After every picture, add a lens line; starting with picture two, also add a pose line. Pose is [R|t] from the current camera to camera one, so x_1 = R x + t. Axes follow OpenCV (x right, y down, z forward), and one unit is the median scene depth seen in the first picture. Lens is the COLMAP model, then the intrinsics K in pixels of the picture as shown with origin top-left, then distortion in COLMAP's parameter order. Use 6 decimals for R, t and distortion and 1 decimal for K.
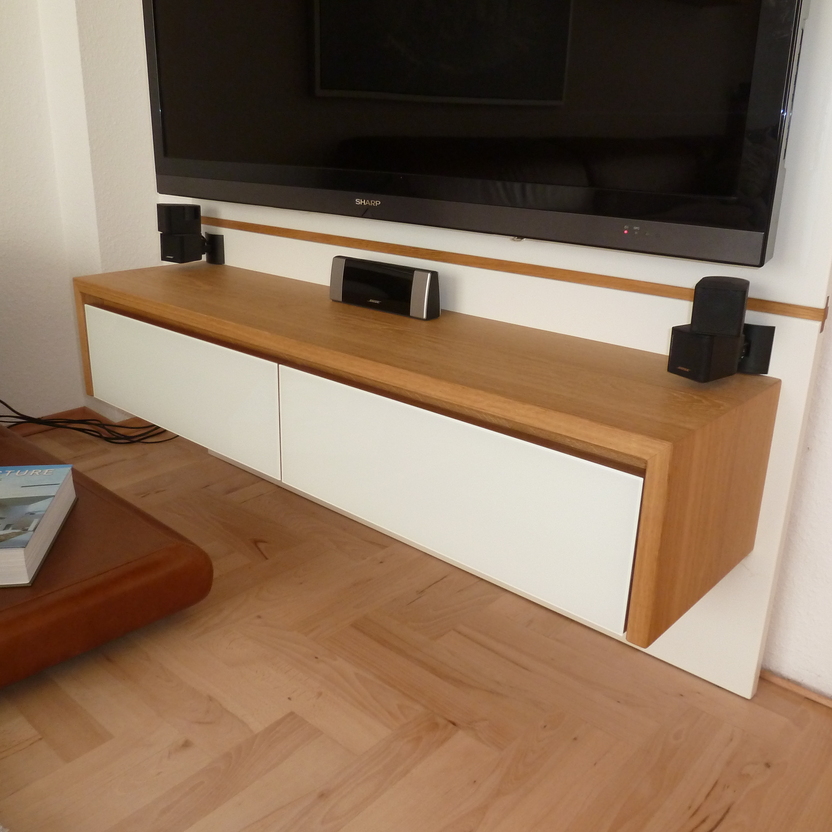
lens RADIAL K [[830.5, 0, 413.6], [0, 830.5, 413.1], [0, 0, 1]] dist [-0.038720, 0.012975]
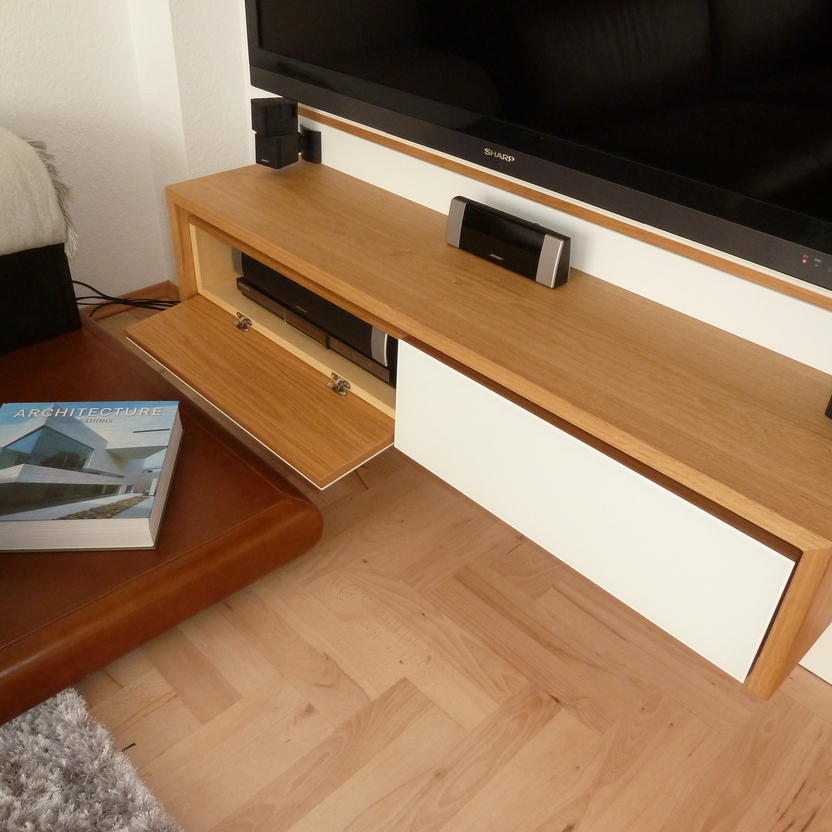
lens RADIAL K [[830.5, 0, 413.6], [0, 830.5, 413.1], [0, 0, 1]] dist [-0.038720, 0.012975]
pose [[0.997362, 0.054271, -0.048209, -0.100733], [-0.039505, 0.962954, 0.266755, -0.248413], [0.060900, -0.264147, 0.962558, 0.062068]]
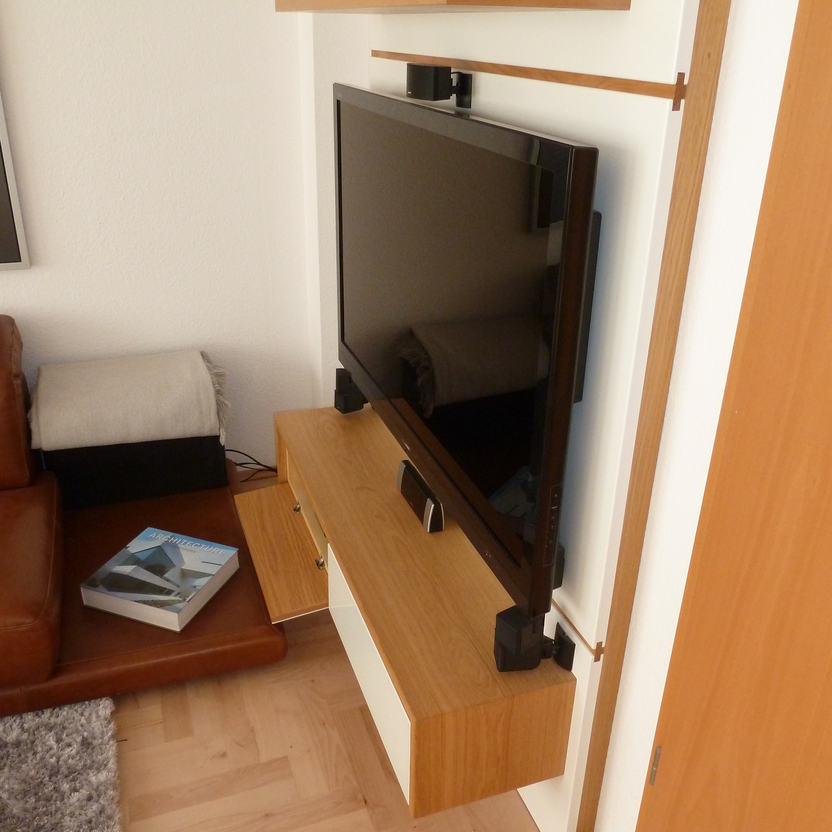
lens RADIAL K [[835.3, 0, 416.0], [0, 835.3, 416.0], [0, 0, 1]] dist [-0.024620, 0.003625]
pose [[0.882885, 0.203332, -0.423285, 0.643843], [-0.162016, 0.977941, 0.131839, -0.564970], [0.440755, -0.047820, 0.896353, -0.351800]]
